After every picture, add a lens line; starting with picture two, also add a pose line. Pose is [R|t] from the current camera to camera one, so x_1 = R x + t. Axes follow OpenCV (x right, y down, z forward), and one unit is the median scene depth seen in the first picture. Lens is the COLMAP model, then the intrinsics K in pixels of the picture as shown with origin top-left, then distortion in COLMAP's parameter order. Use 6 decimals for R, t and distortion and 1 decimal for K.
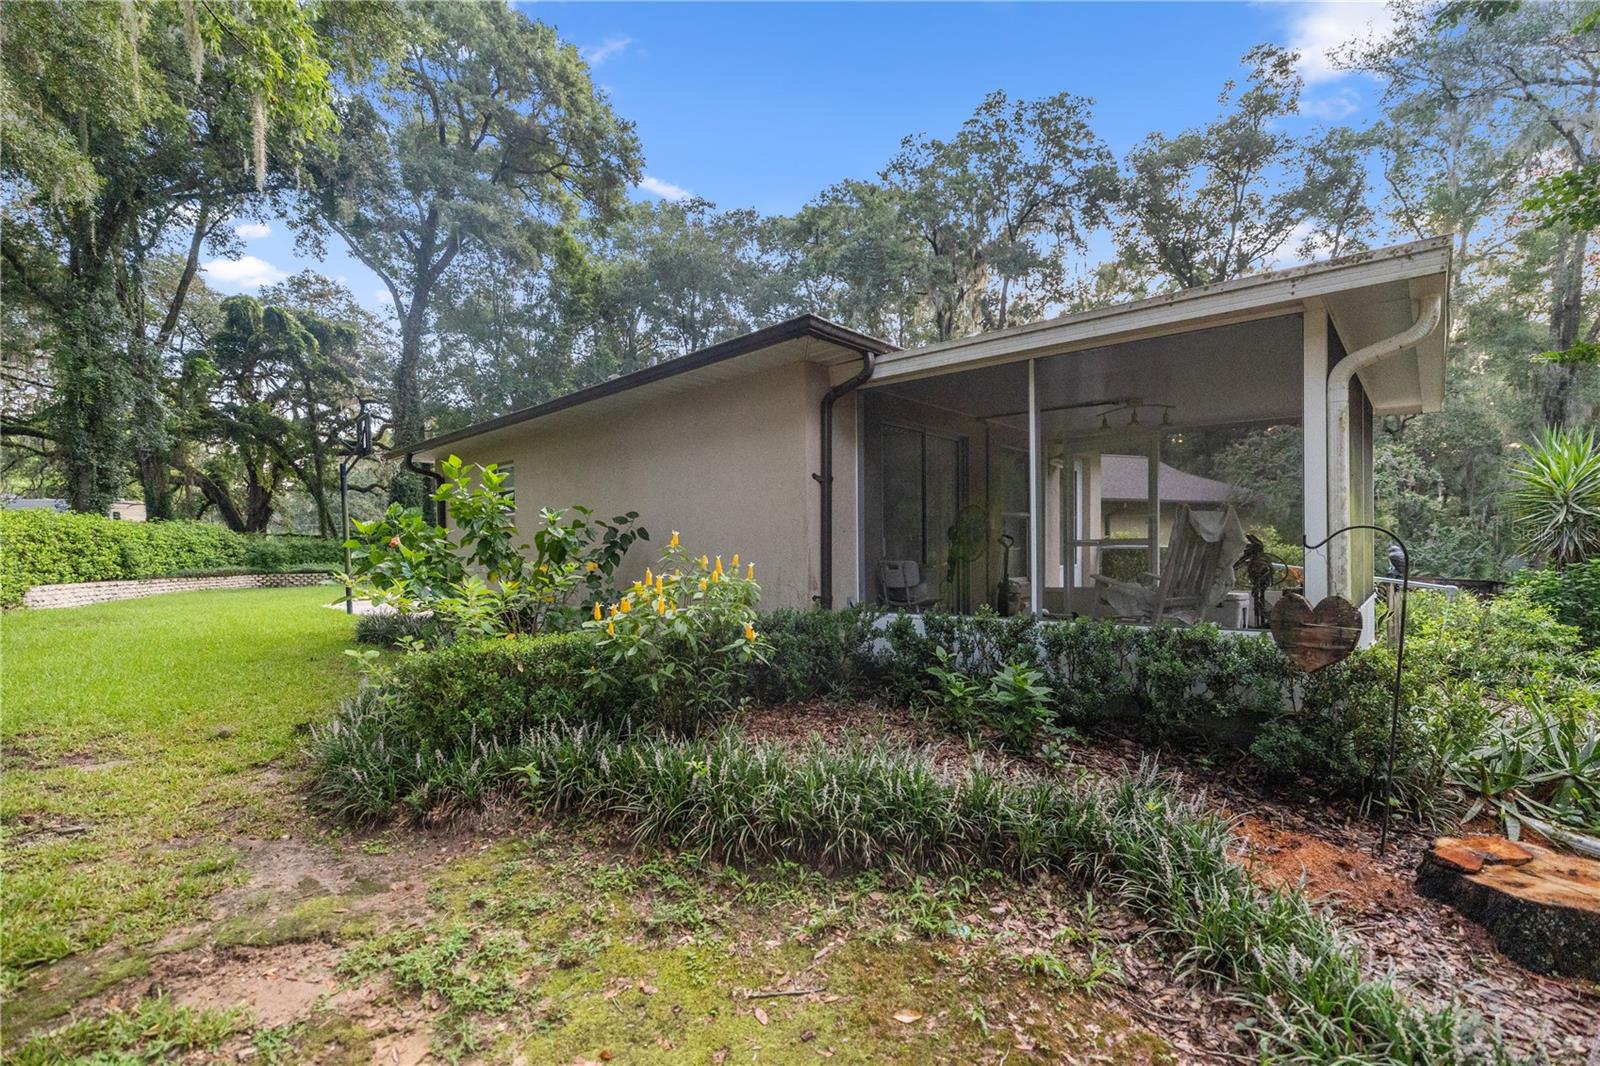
lens RADIAL K [[678.9, 0, 810.7], [0, 678.9, 570.3], [0, 0, 1]] dist [0.006697, -0.001190]
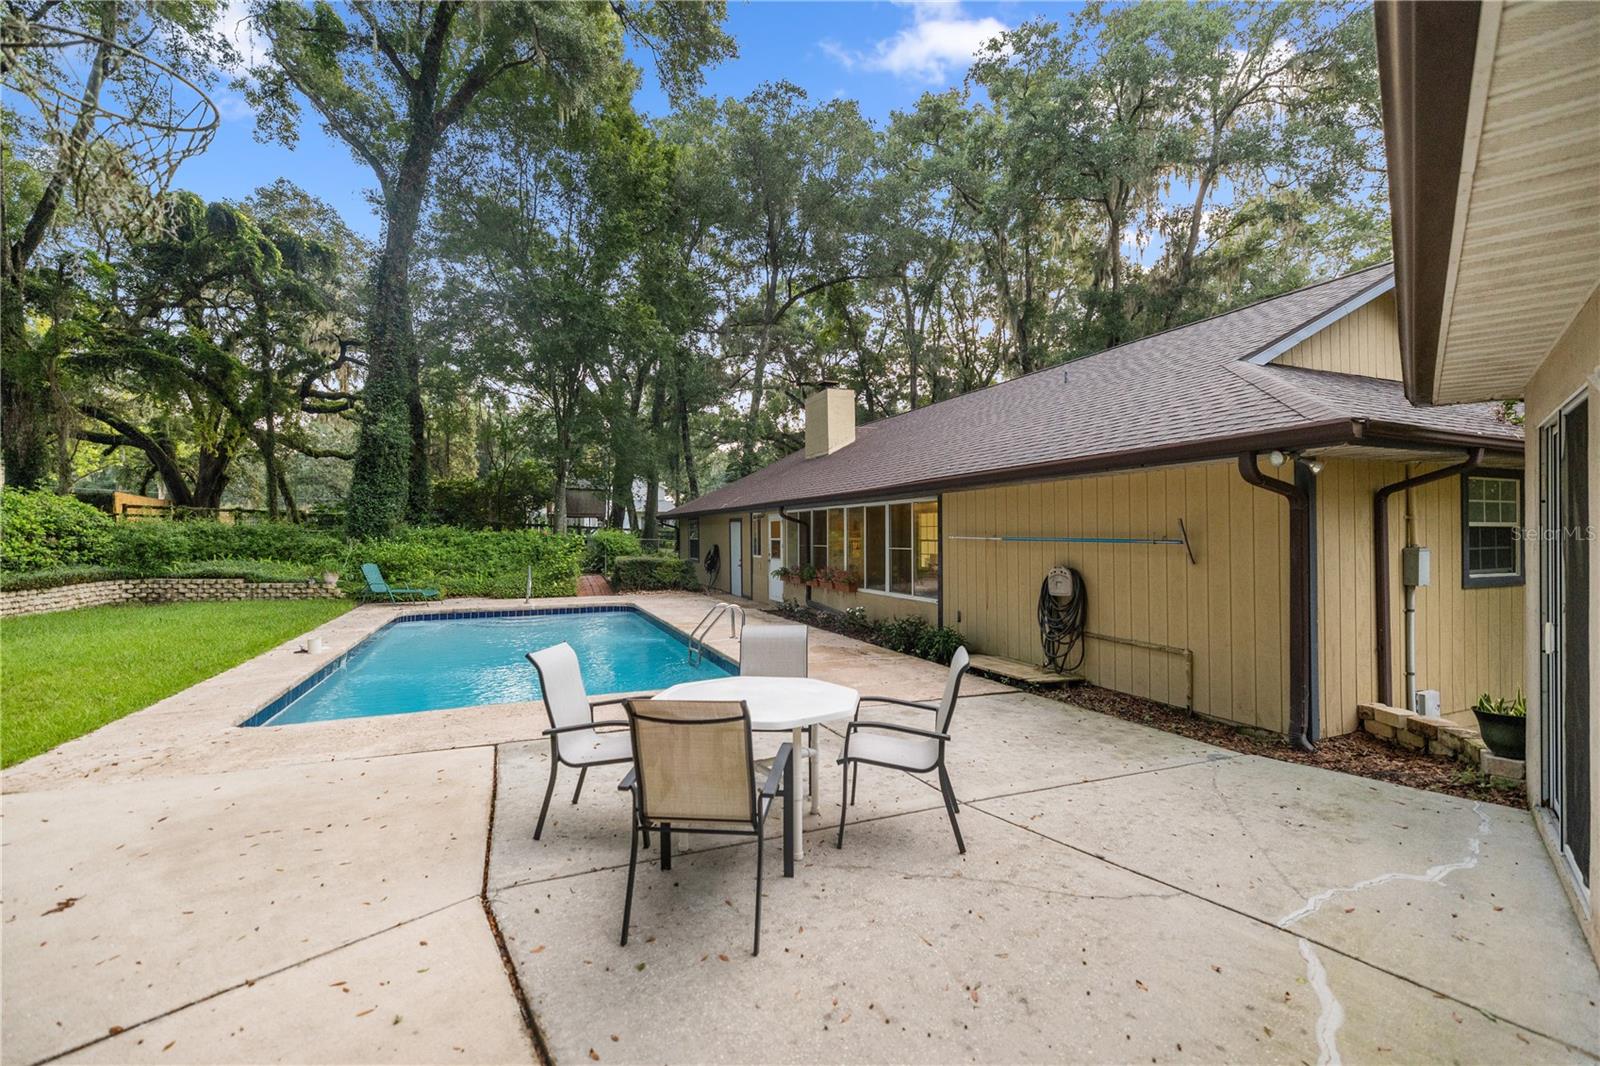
lens RADIAL K [[678.9, 0, 799.5], [0, 678.9, 528.8], [0, 0, 1]] dist [0.006697, -0.001190]
pose [[0.999823, 0.015490, -0.010719, -0.141752], [-0.015846, 0.999298, -0.033935, -0.018038], [0.010186, 0.034099, 0.999367, 0.267238]]
